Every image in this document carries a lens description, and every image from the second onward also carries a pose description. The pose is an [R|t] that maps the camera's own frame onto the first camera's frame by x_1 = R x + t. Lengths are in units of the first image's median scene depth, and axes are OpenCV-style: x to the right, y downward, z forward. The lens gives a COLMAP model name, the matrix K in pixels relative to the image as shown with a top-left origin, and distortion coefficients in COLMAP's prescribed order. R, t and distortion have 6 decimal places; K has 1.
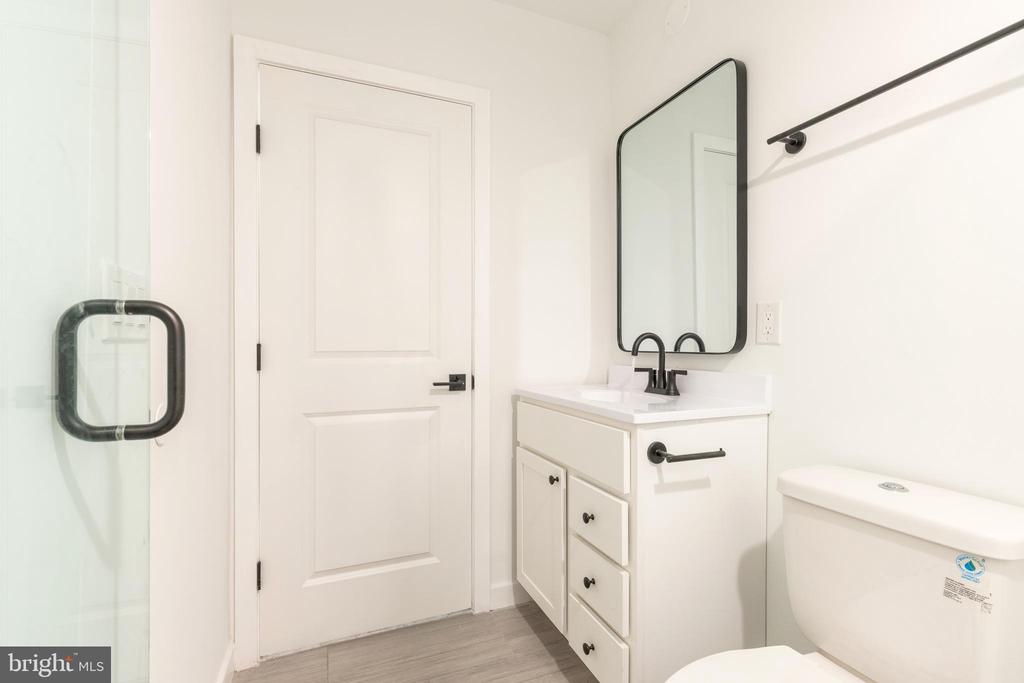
lens RADIAL K [[481.4, 0, 512.0], [0, 481.4, 341.5], [0, 0, 1]] dist [0.003799, 0.000321]
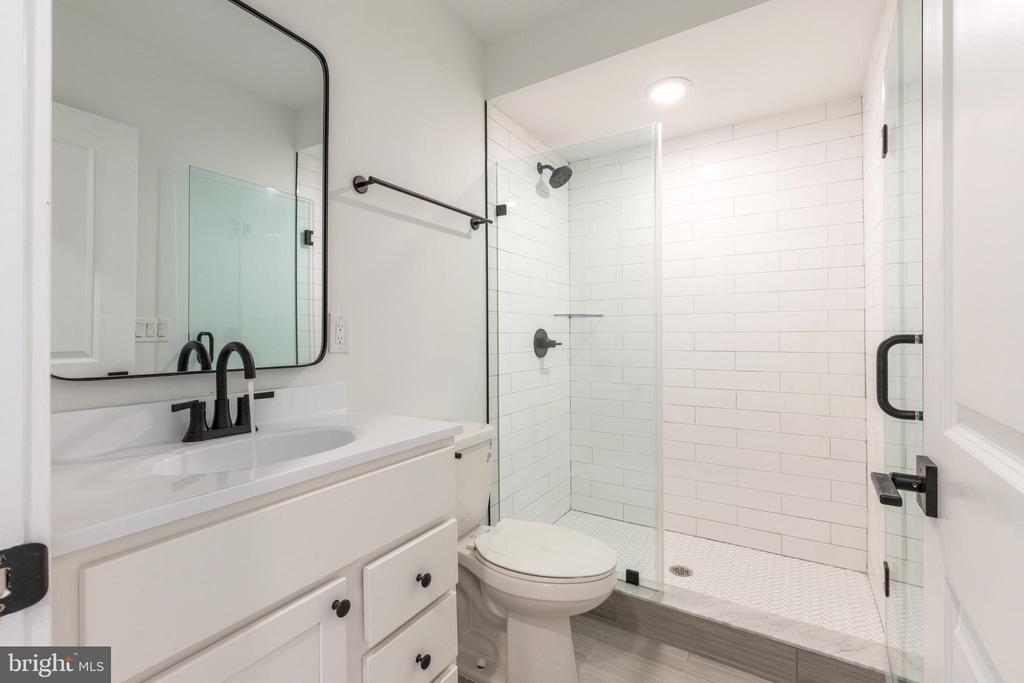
lens RADIAL K [[454.6, 0, 514.1], [0, 454.6, 329.9], [0, 0, 1]] dist [0.000249, -0.000130]
pose [[-0.616896, 0.015389, 0.786895, -0.506321], [-0.002093, 0.999773, -0.021192, -0.025614], [-0.787042, -0.014720, -0.616723, 1.316003]]
